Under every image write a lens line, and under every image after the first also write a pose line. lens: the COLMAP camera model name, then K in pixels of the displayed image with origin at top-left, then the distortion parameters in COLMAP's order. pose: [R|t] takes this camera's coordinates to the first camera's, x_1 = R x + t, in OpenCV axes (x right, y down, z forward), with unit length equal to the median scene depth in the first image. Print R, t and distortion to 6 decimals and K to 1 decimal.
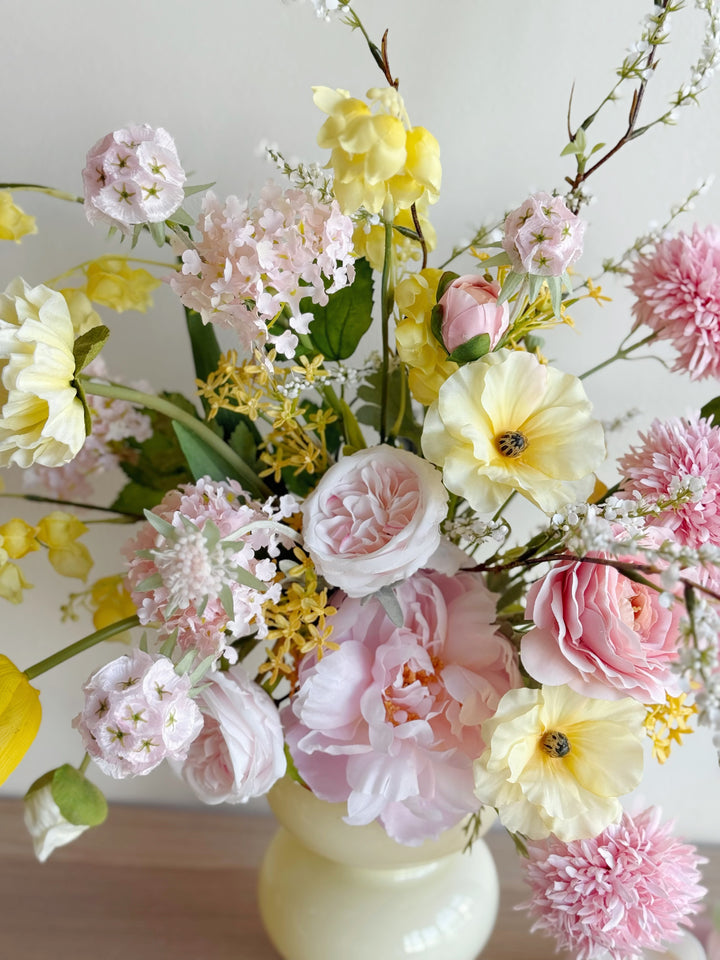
lens RADIAL K [[1377.3, 0, 356.9], [0, 1377.3, 485.1], [0, 0, 1]] dist [0.129031, 0.000000]
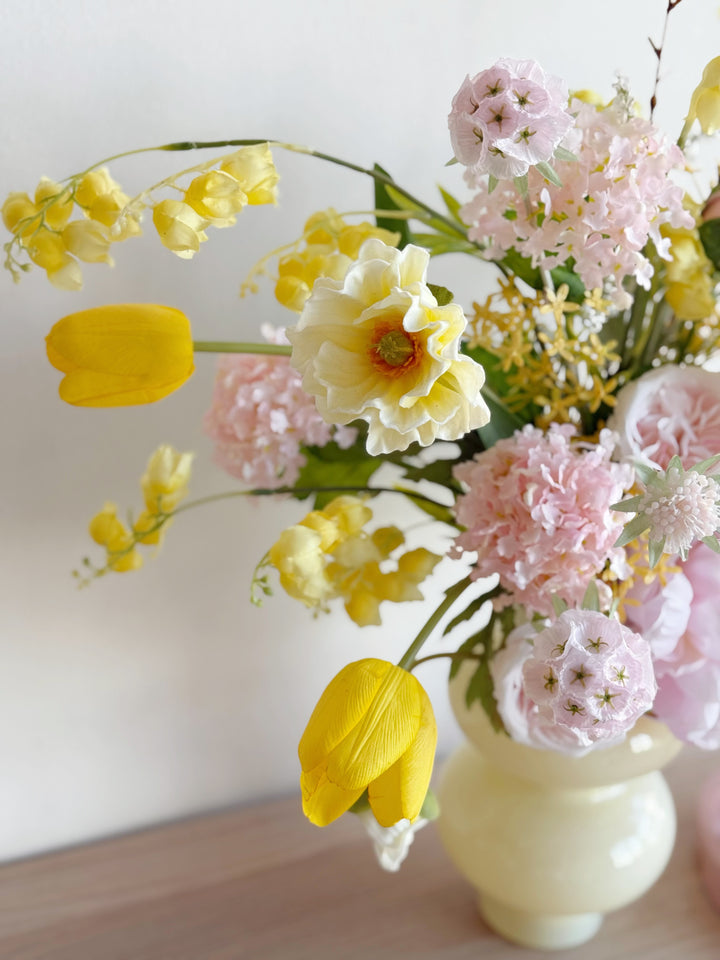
lens RADIAL K [[1377.3, 0, 361.5], [0, 1377.3, 483.2], [0, 0, 1]] dist [0.129031, 0.000000]
pose [[0.882926, -0.188470, 0.430023, -0.641046], [0.170948, 0.982073, 0.079430, -0.064785], [-0.437285, 0.003381, 0.899317, 0.191030]]
